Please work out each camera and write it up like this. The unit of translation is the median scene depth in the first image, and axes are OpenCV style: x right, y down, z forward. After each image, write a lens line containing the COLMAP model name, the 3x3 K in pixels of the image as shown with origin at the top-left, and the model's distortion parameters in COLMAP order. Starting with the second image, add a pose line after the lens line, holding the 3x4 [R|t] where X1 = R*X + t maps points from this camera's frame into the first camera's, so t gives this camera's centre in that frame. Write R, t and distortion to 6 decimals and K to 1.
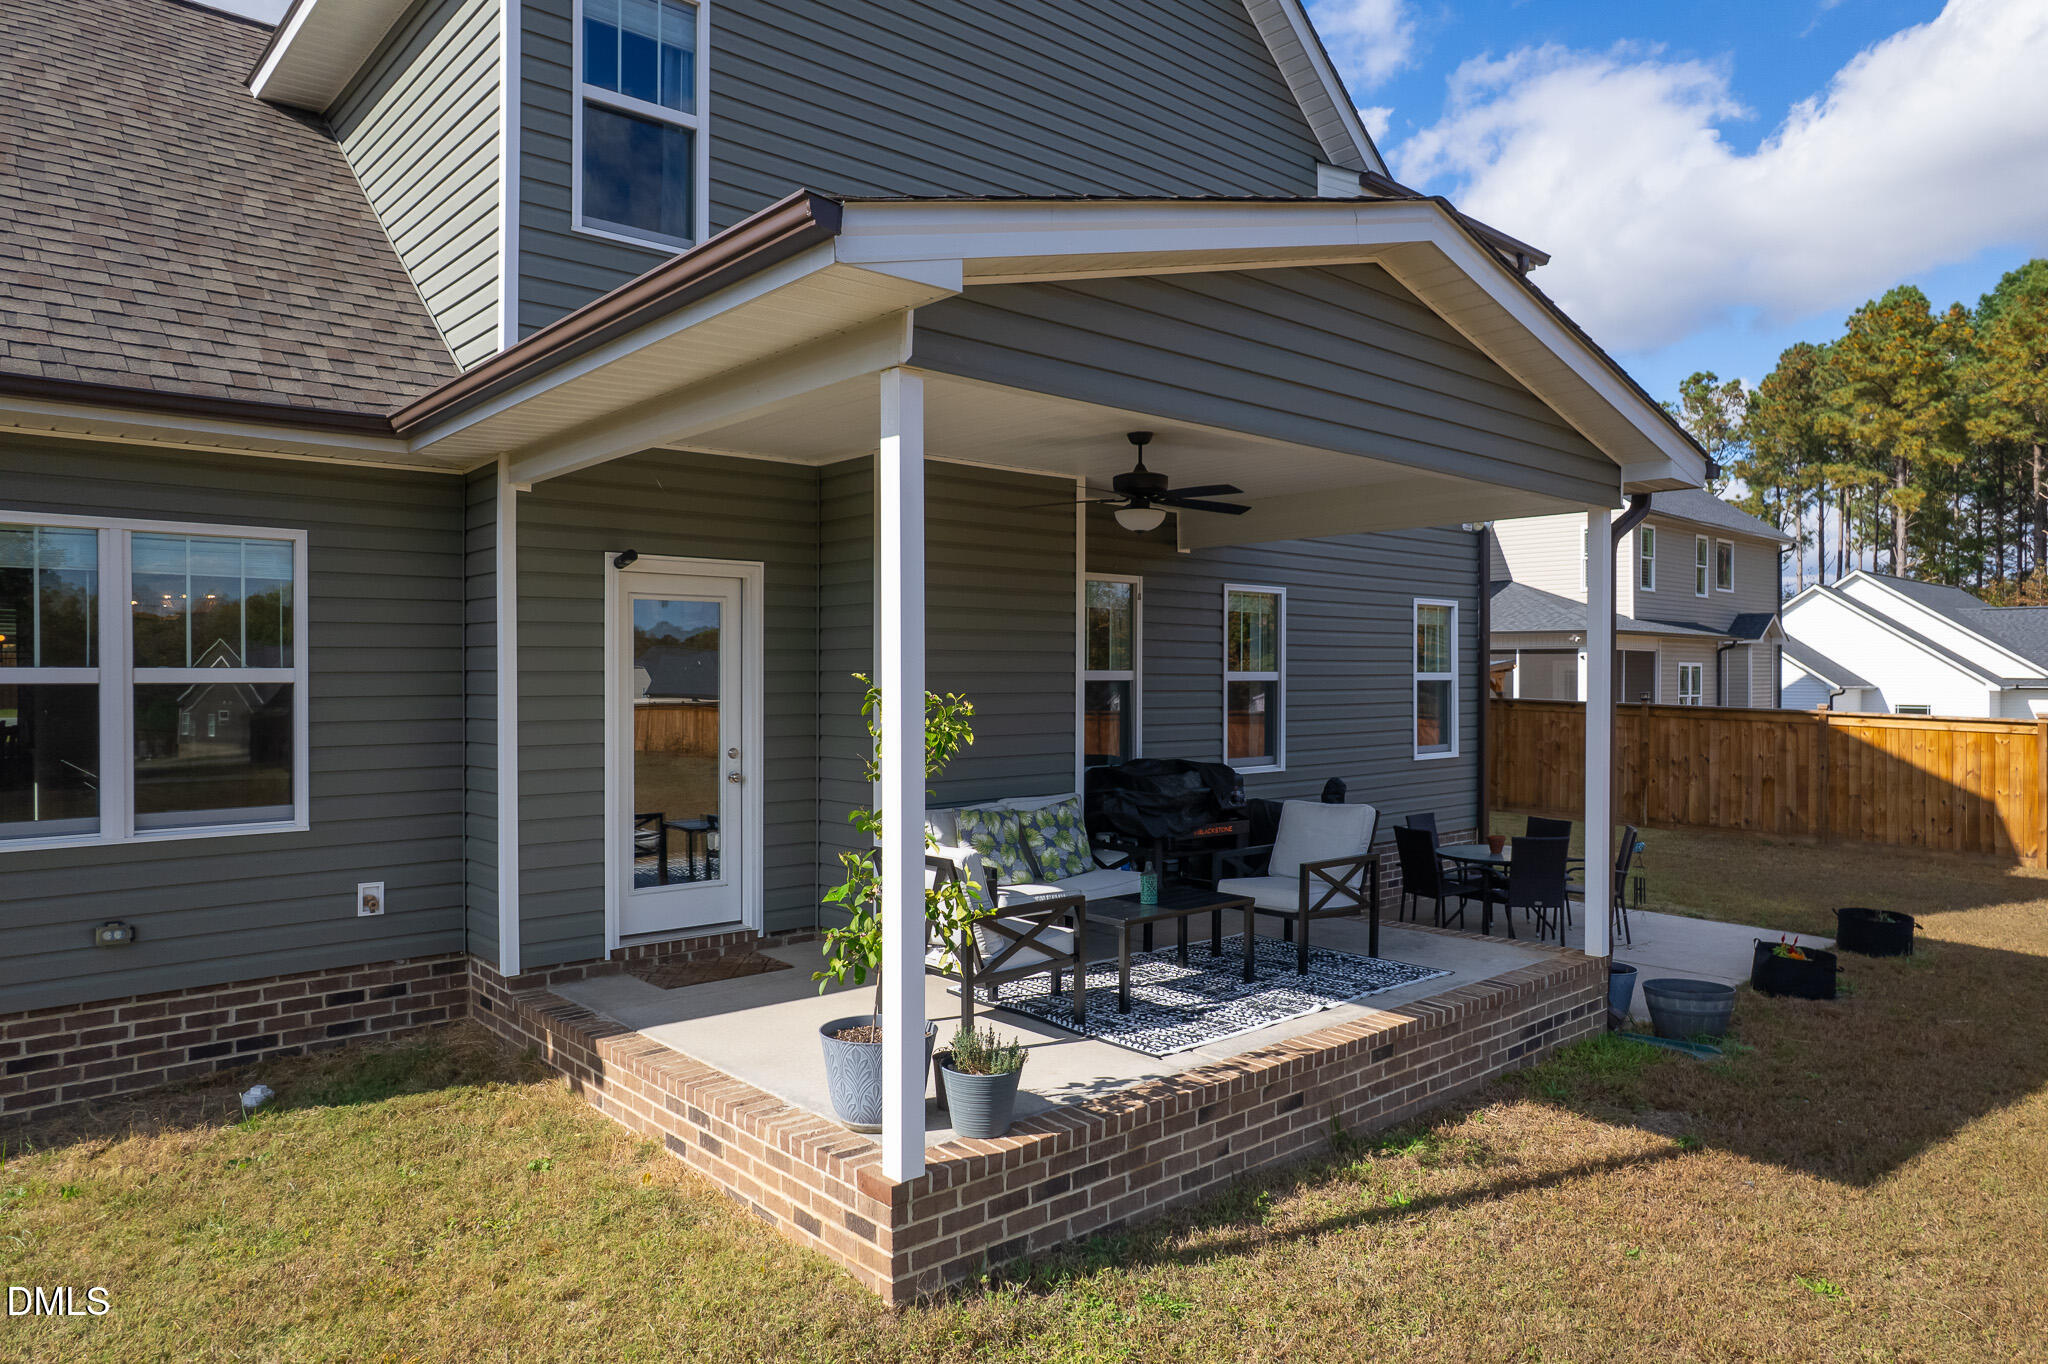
lens RADIAL K [[1215.7, 0, 1027.4], [0, 1215.7, 682.9], [0, 0, 1]] dist [-0.037054, 0.001343]
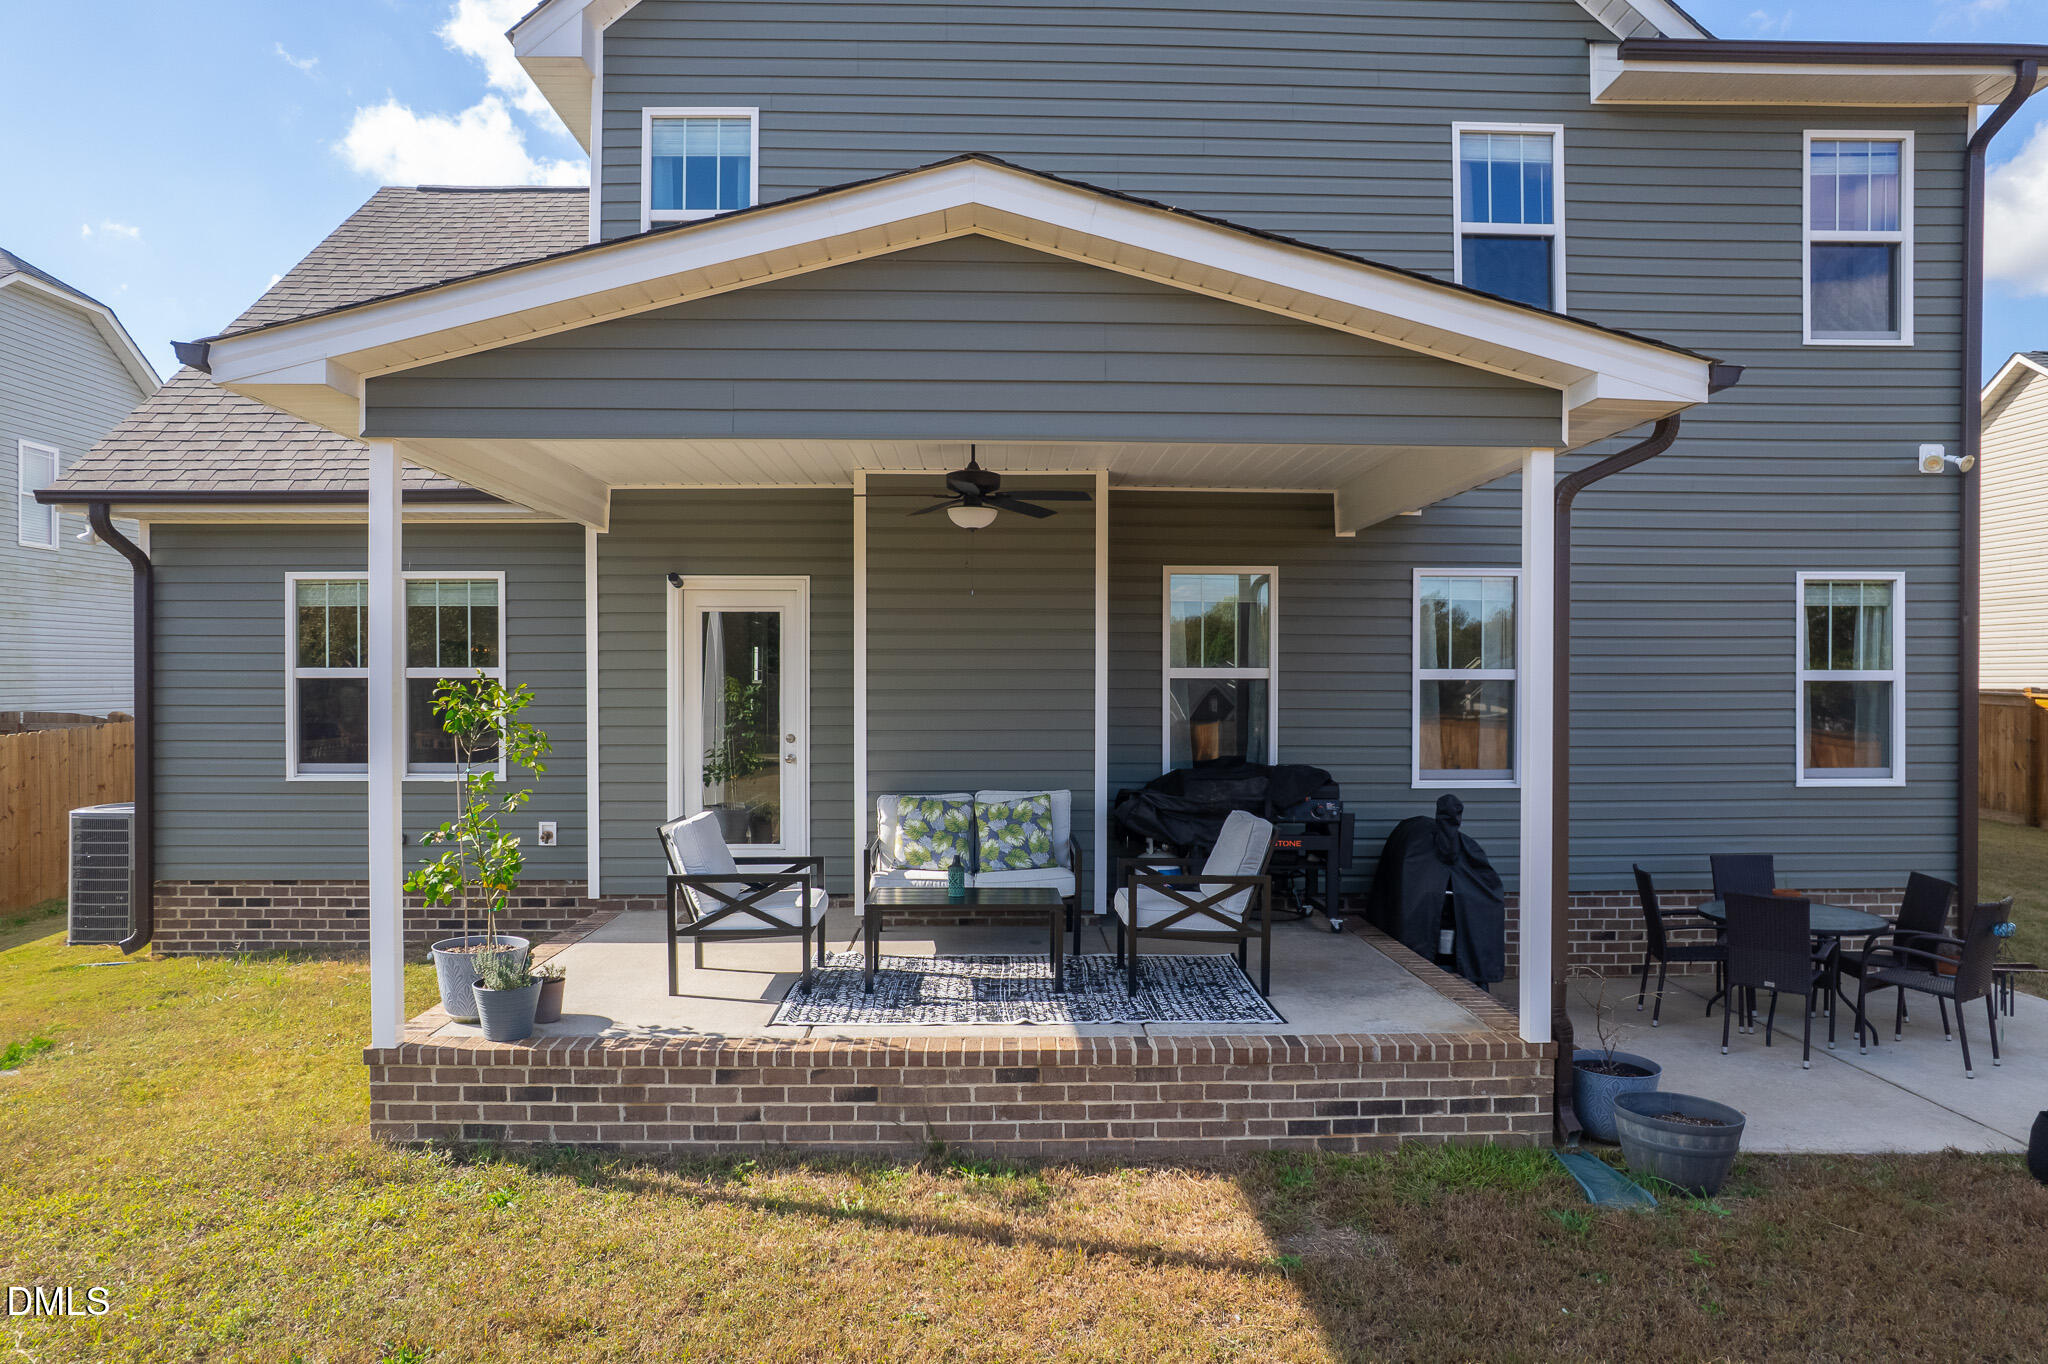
lens RADIAL K [[1215.7, 0, 1027.4], [0, 1215.7, 682.9], [0, 0, 1]] dist [-0.037054, 0.001343]
pose [[0.794901, 0.002605, -0.606733, 0.872801], [-0.004670, 0.999987, -0.001824, 0.006414], [0.606721, 0.004283, 0.794903, 0.264192]]
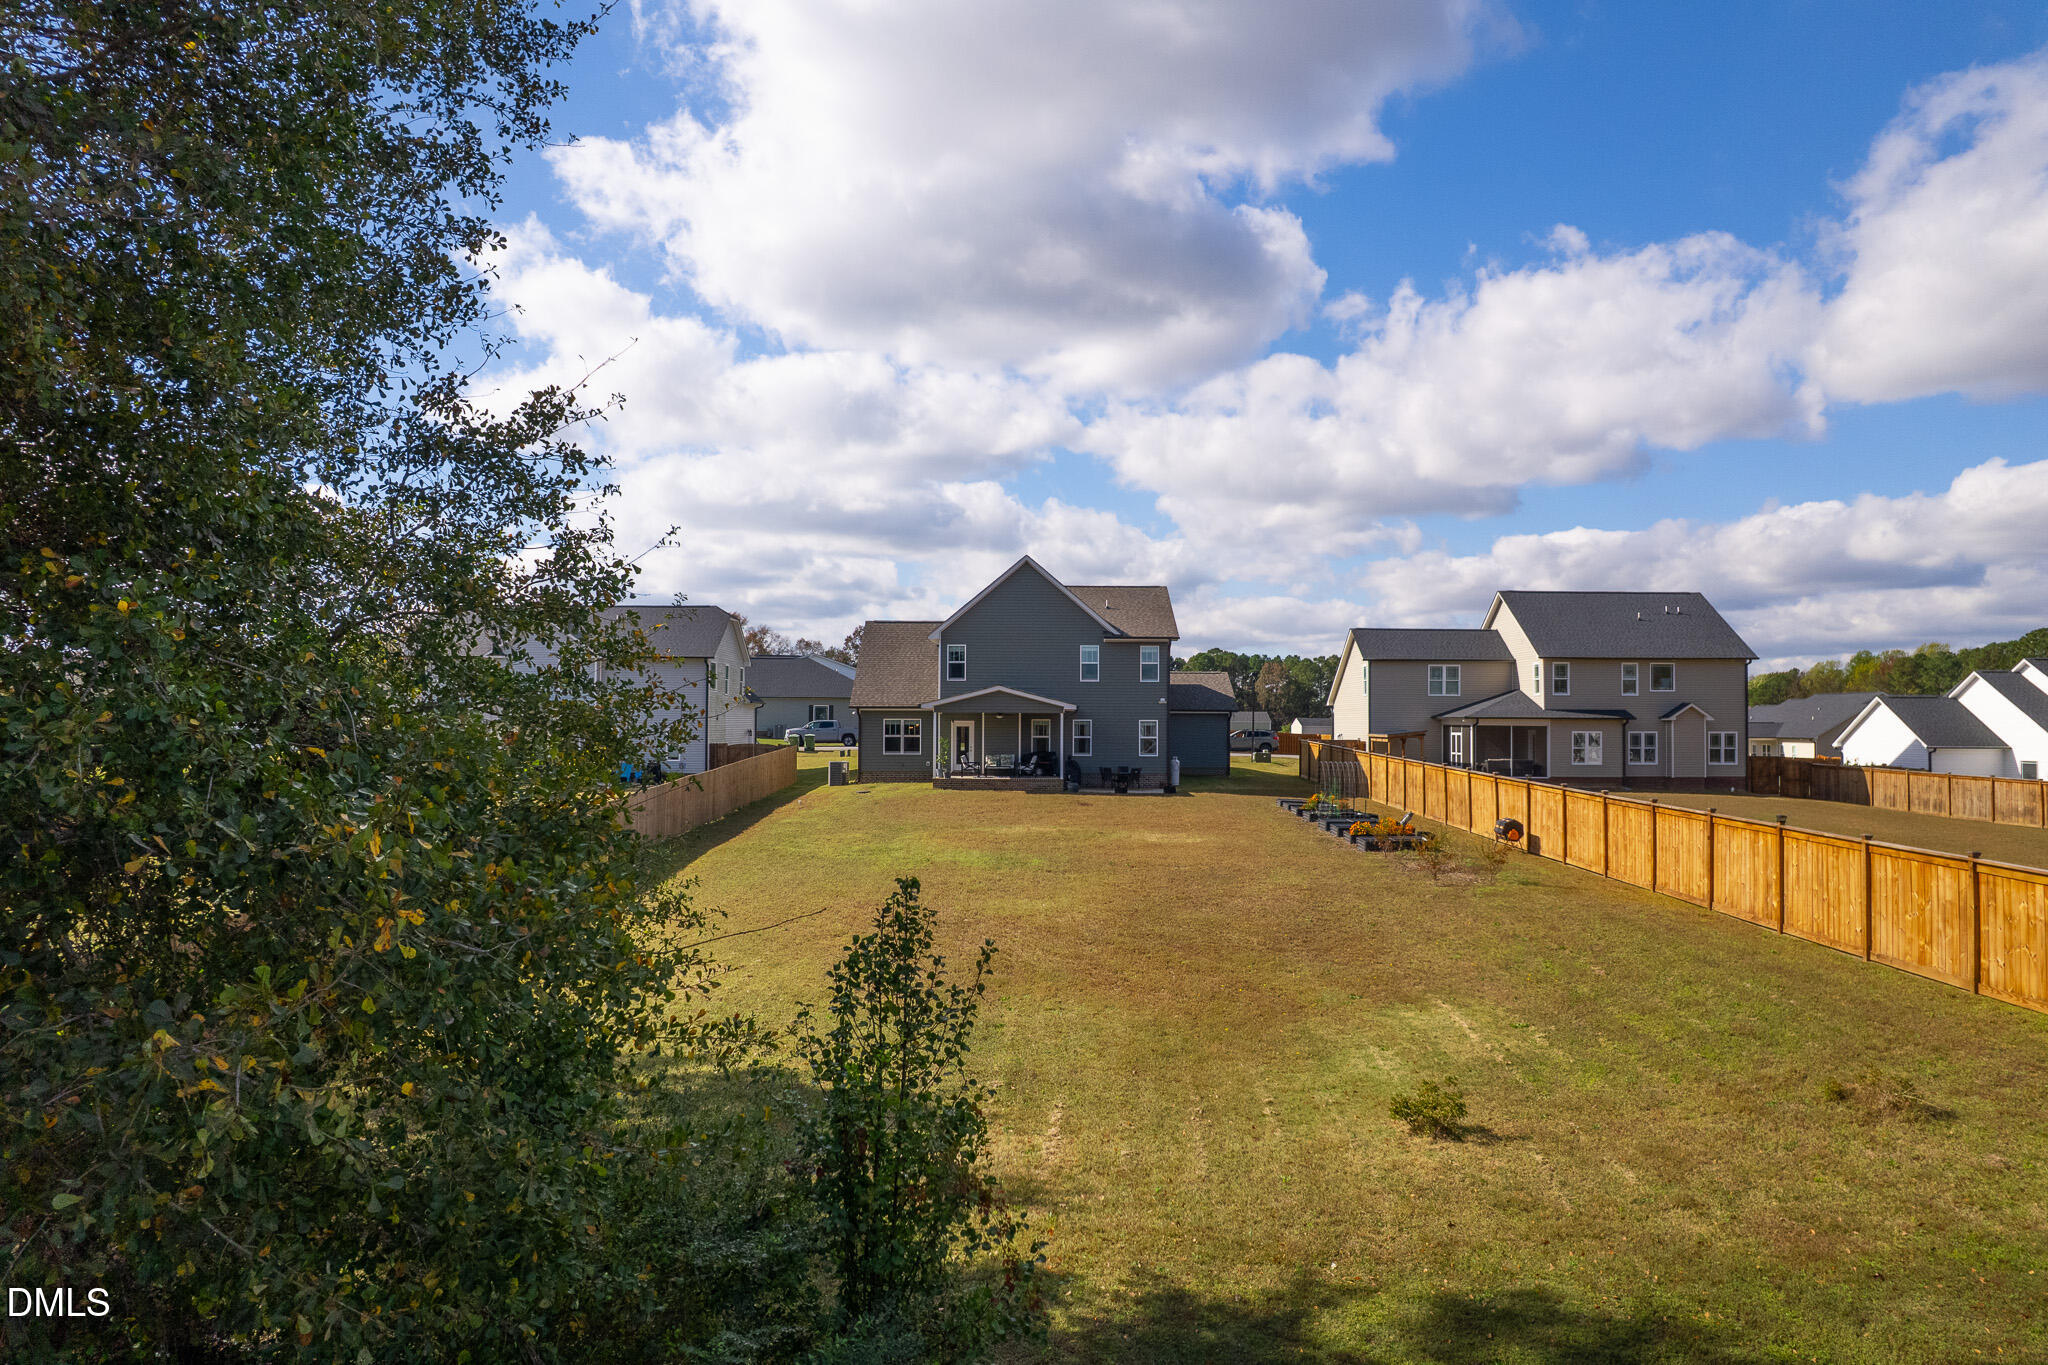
lens RADIAL K [[1215.7, 0, 1027.4], [0, 1215.7, 683.4], [0, 0, 1]] dist [-0.037054, 0.001343]
pose [[0.766322, -0.020219, -0.642138, 6.164155], [-0.009964, 0.999010, -0.043347, -0.016687], [0.642379, 0.039616, 0.765362, -5.719306]]
